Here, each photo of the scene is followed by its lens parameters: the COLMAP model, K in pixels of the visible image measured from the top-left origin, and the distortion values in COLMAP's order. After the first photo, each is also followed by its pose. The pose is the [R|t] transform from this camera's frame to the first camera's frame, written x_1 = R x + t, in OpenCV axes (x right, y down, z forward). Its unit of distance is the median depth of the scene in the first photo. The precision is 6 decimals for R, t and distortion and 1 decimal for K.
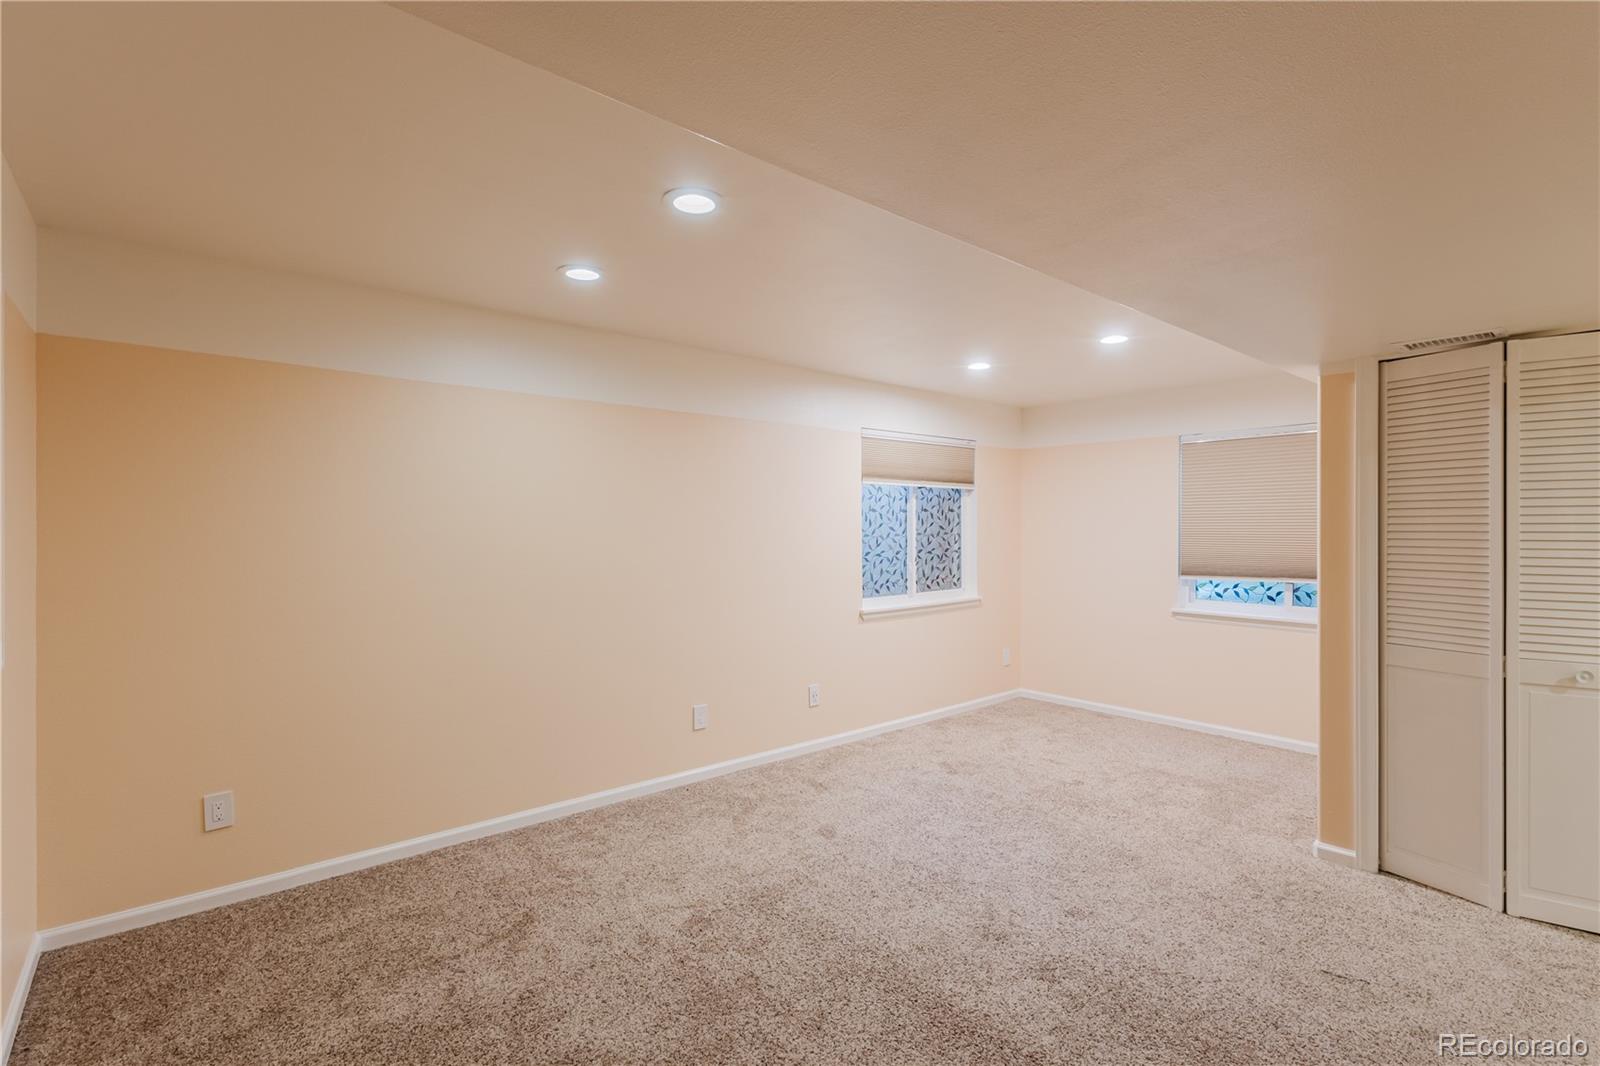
lens RADIAL K [[729.6, 0, 802.0], [0, 729.6, 531.1], [0, 0, 1]] dist [-0.002751, 0.002016]
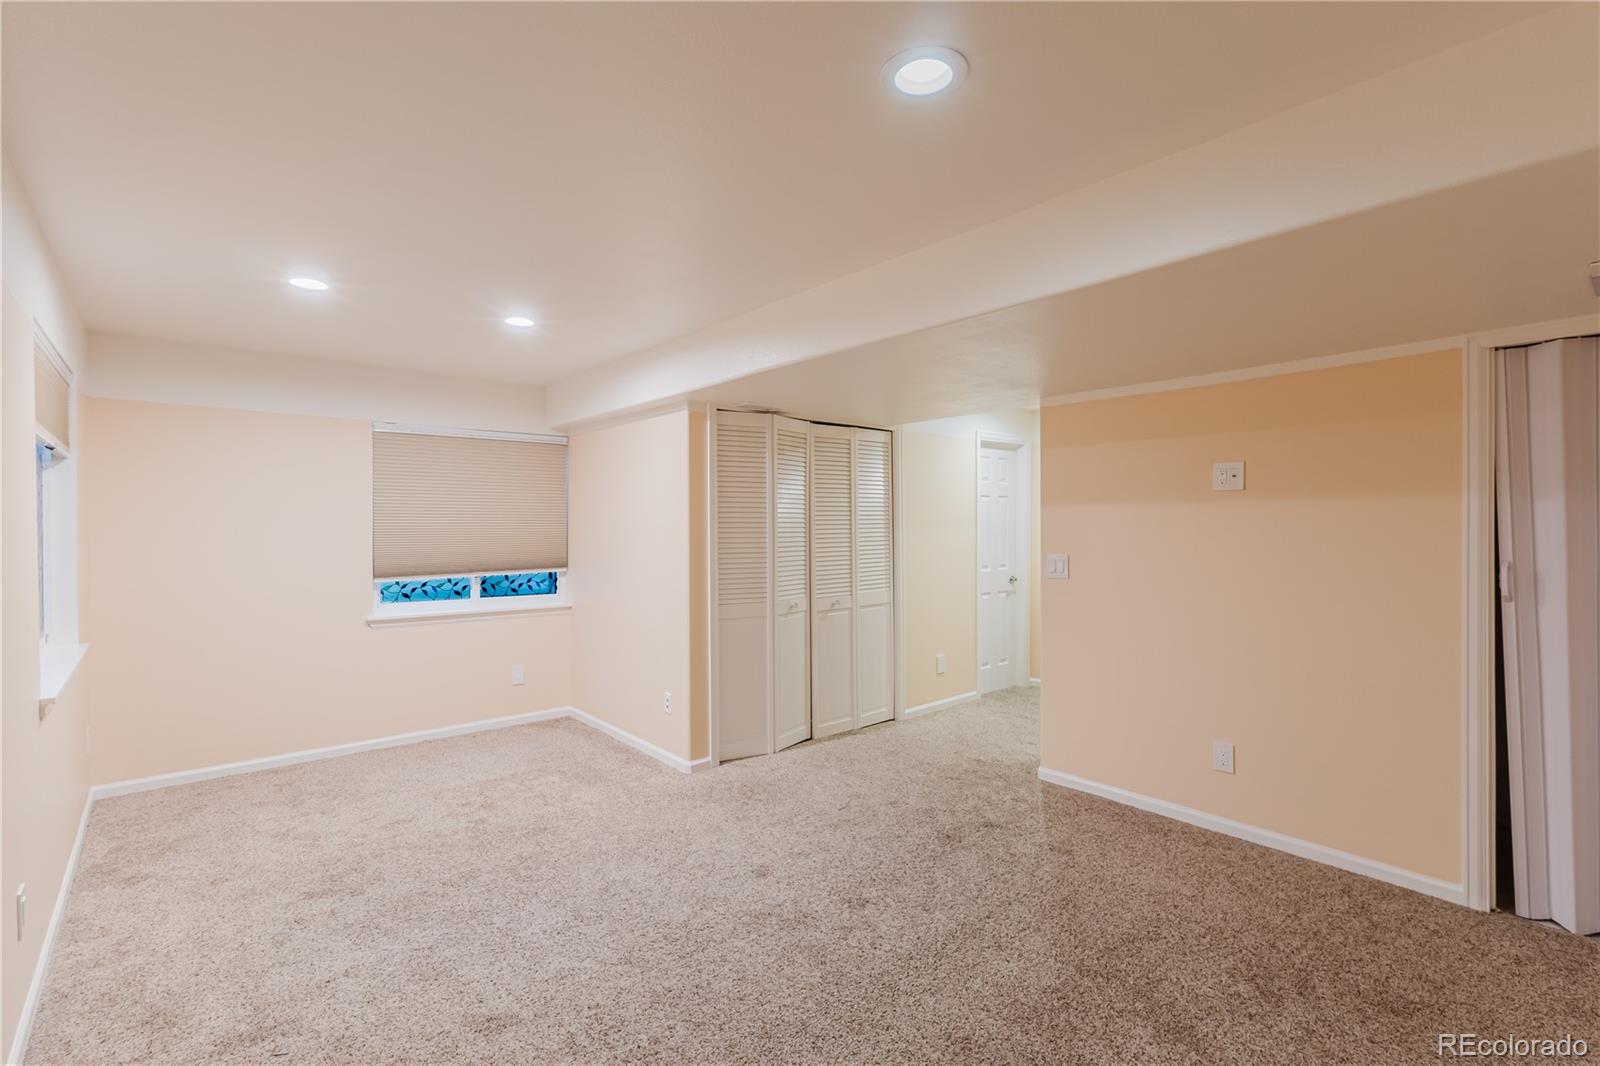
lens RADIAL K [[729.6, 0, 801.2], [0, 729.6, 523.4], [0, 0, 1]] dist [-0.002751, 0.002016]
pose [[0.007499, -0.000868, 0.999972, -0.461613], [0.007238, 0.999973, 0.000814, -0.005226], [-0.999946, 0.007232, 0.007505, 0.584692]]
